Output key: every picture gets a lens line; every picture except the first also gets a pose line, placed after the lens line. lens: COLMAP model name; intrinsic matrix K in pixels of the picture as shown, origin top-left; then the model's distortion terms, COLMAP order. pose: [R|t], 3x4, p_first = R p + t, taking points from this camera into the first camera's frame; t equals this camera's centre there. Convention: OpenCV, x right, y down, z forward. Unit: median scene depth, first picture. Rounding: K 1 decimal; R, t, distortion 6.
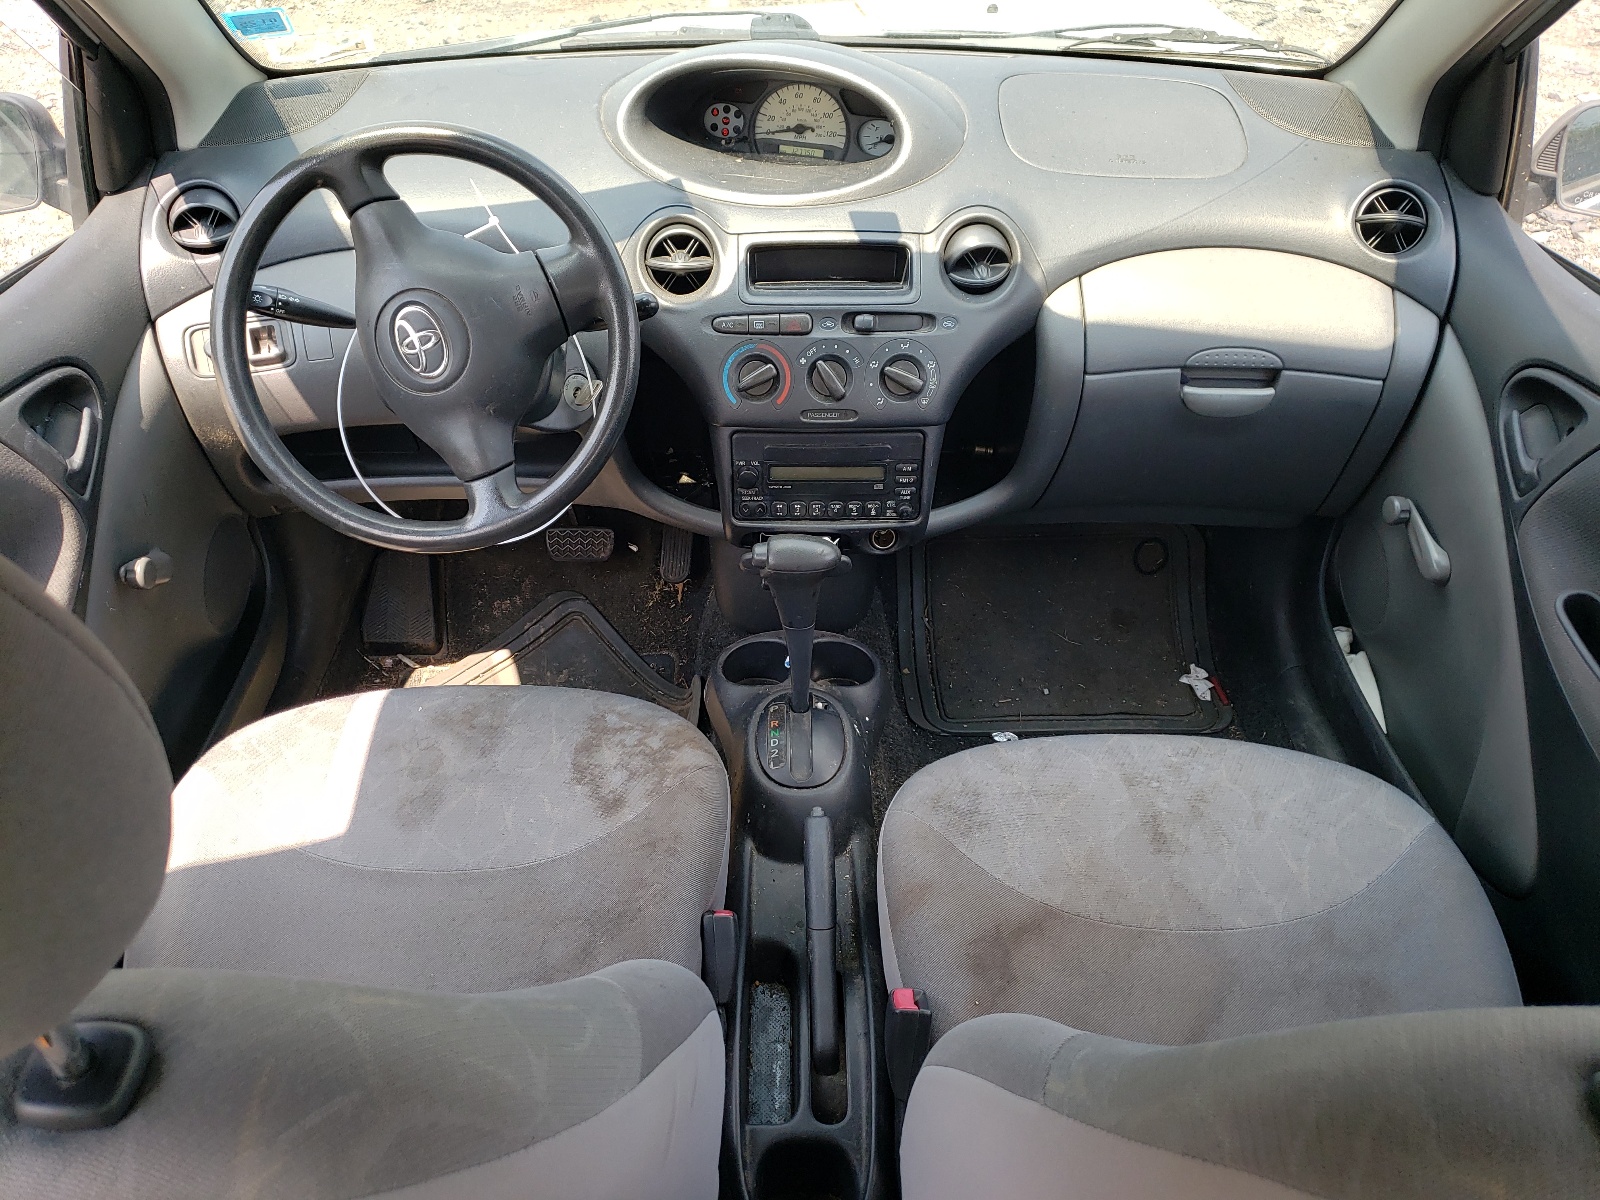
lens RADIAL K [[1203.8, 0, 801.1], [0, 1203.8, 597.7], [0, 0, 1]] dist [0.003290, 0.000720]
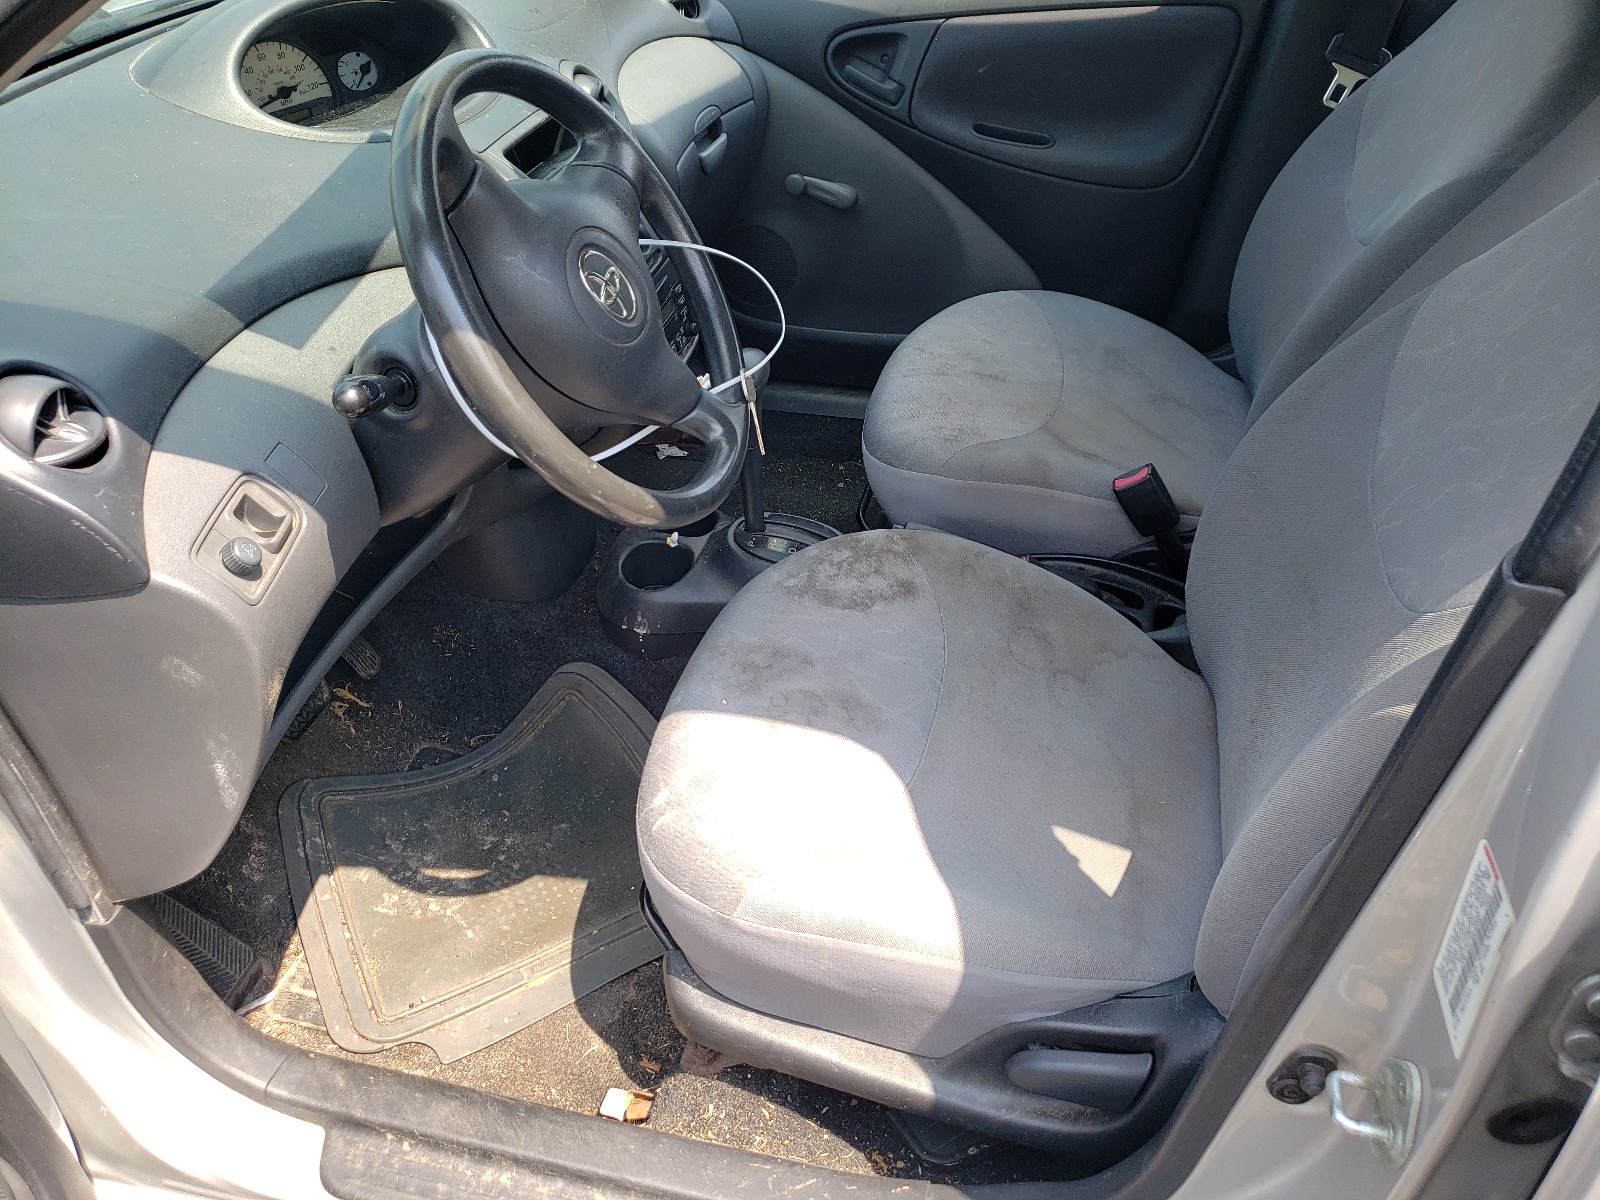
lens RADIAL K [[1235.4, 0, 801.6], [0, 1235.4, 601.9], [0, 0, 1]] dist [0.001083, 0.000342]
pose [[0.255321, -0.604086, 0.754911, -0.947328], [0.612638, 0.705121, 0.357041, -0.254621], [-0.747987, 0.371327, 0.550119, 0.419561]]
